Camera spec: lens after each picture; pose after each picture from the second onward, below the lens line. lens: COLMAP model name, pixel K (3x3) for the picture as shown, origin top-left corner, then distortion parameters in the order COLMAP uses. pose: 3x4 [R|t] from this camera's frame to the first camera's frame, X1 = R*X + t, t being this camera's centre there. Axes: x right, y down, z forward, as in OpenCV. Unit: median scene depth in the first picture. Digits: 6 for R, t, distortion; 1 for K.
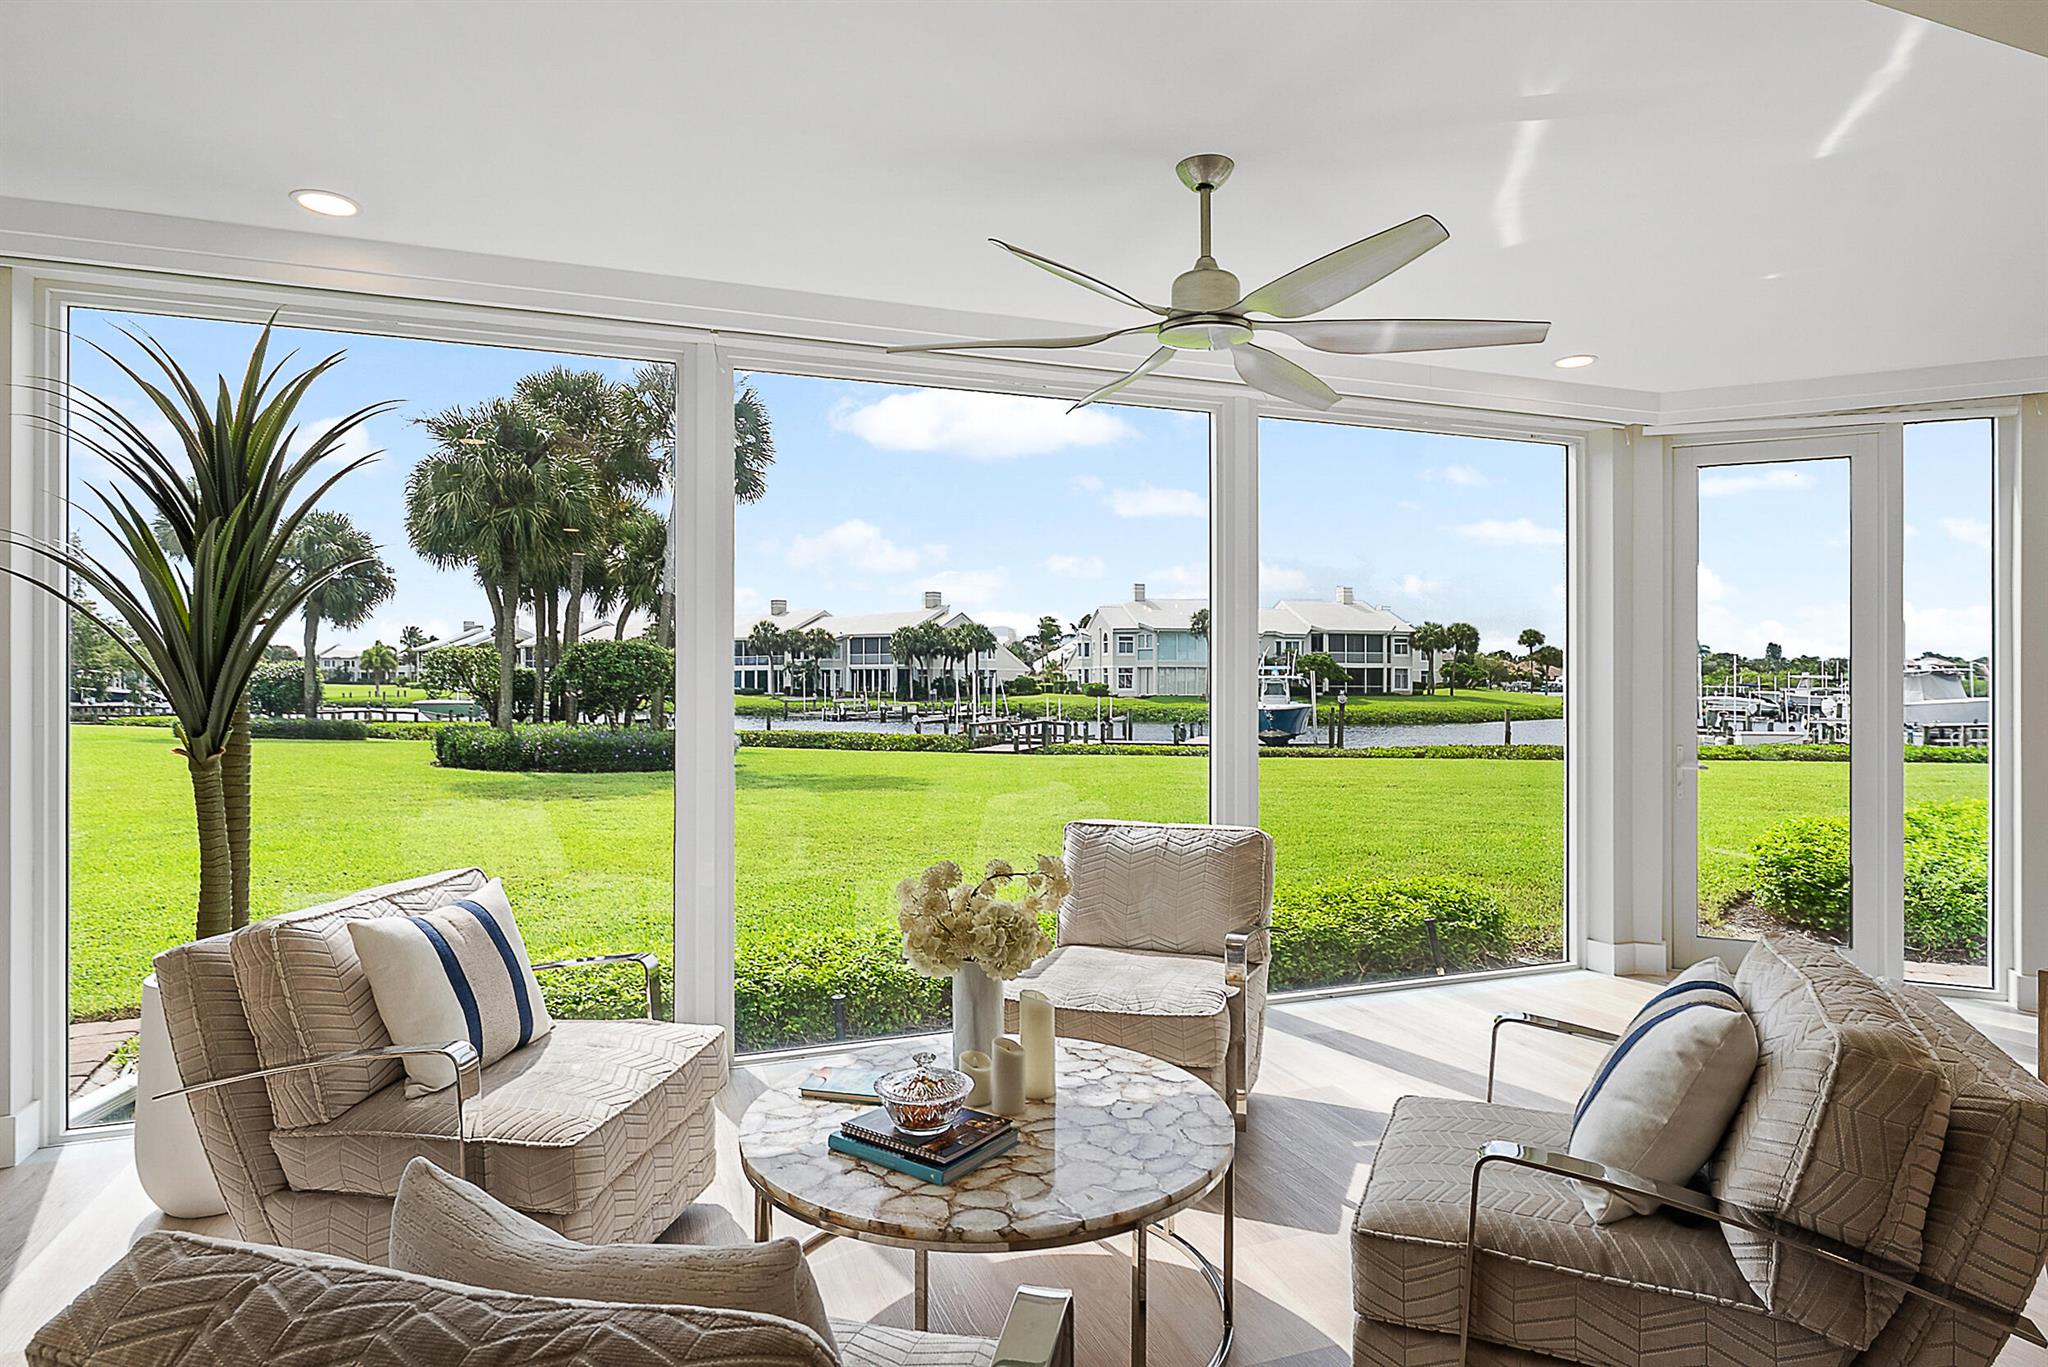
lens RADIAL K [[1119.6, 0, 1038.0], [0, 1119.6, 680.2], [0, 0, 1]] dist [-0.001490, -0.001525]
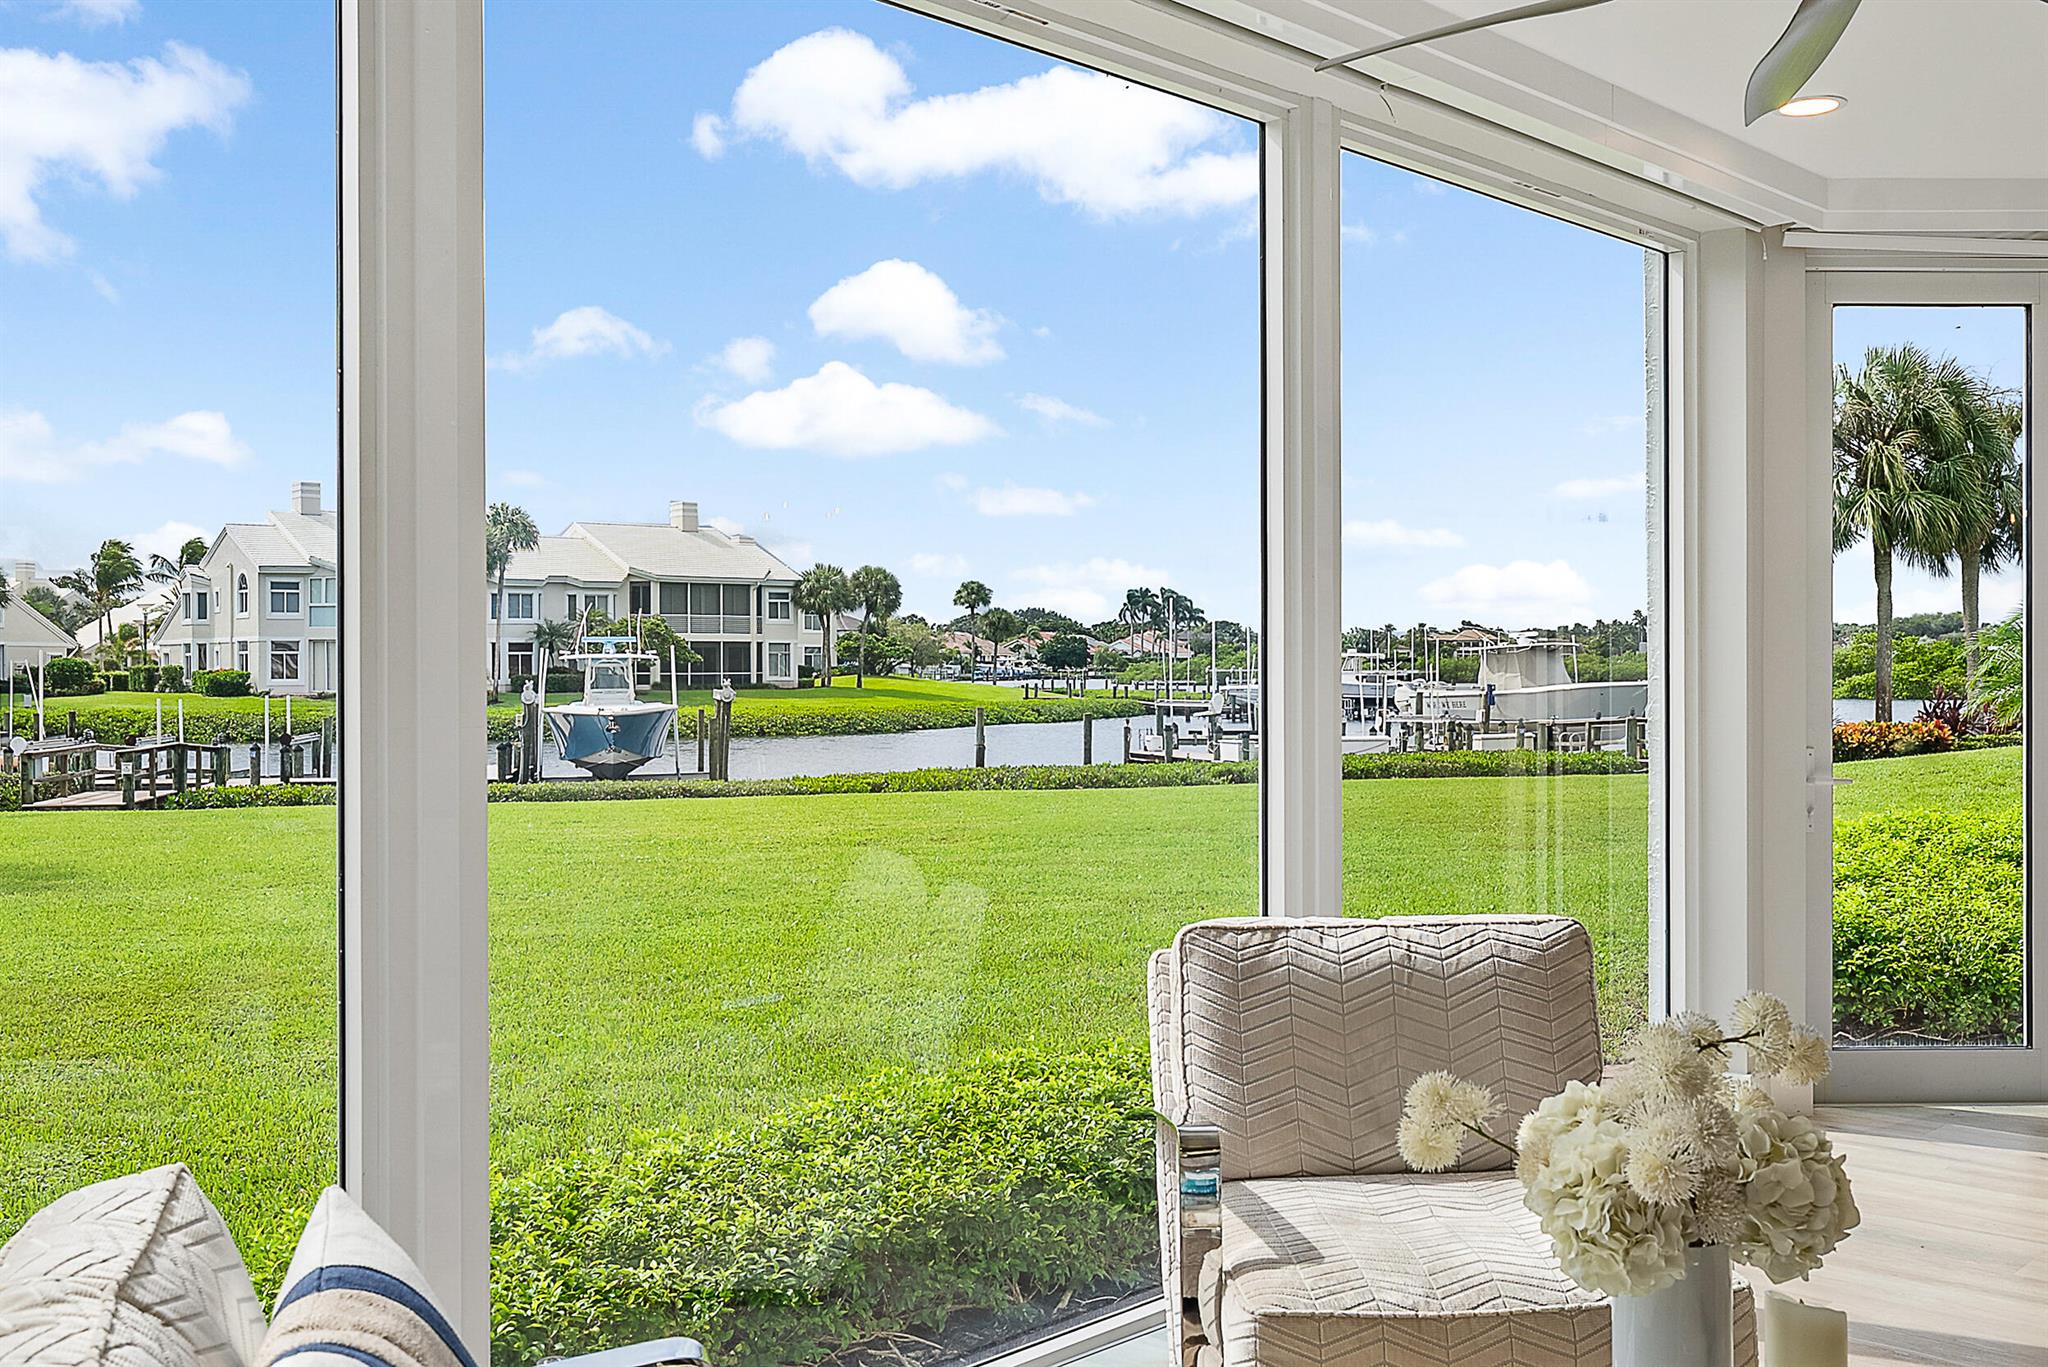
lens RADIAL K [[1970.4, 0, 1027.7], [0, 1970.4, 678.5], [0, 0, 1]] dist [0.005769, 0.000000]
pose [[0.896769, -0.007038, 0.442444, -0.038090], [0.003876, 0.999960, 0.008049, 0.001124], [-0.442483, -0.005503, 0.896760, 0.024927]]
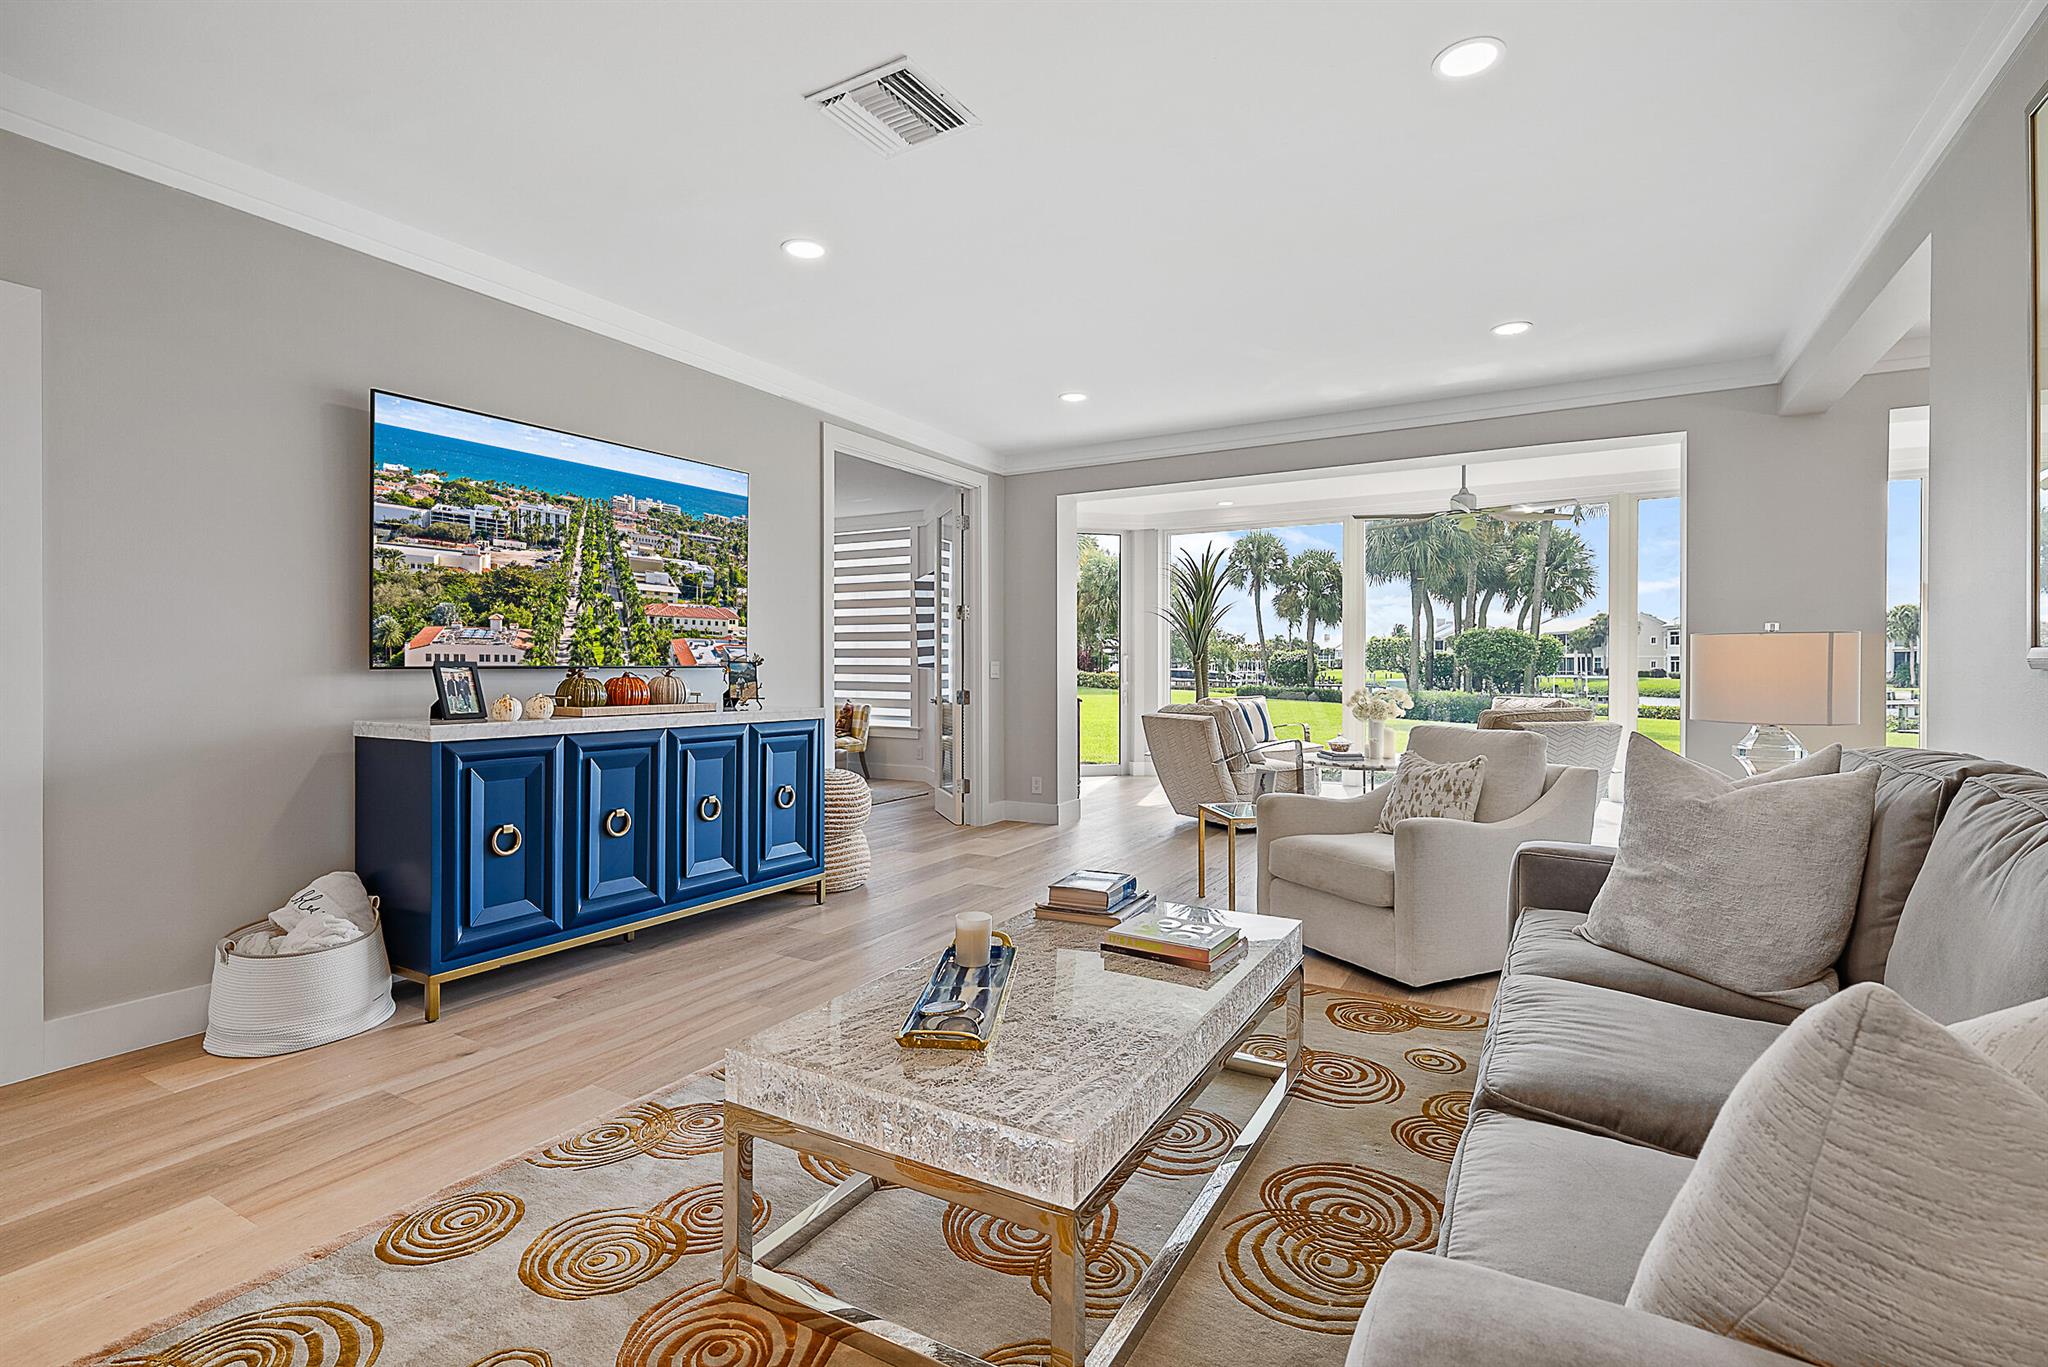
lens RADIAL K [[995.7, 0, 1034.9], [0, 995.7, 675.4], [0, 0, 1]] dist [0.012966, -0.002766]
pose [[0.643960, 0.004267, -0.765047, 0.093757], [0.000933, 0.999979, 0.006363, 0.006095], [0.765059, -0.004812, 0.643943, -0.100880]]
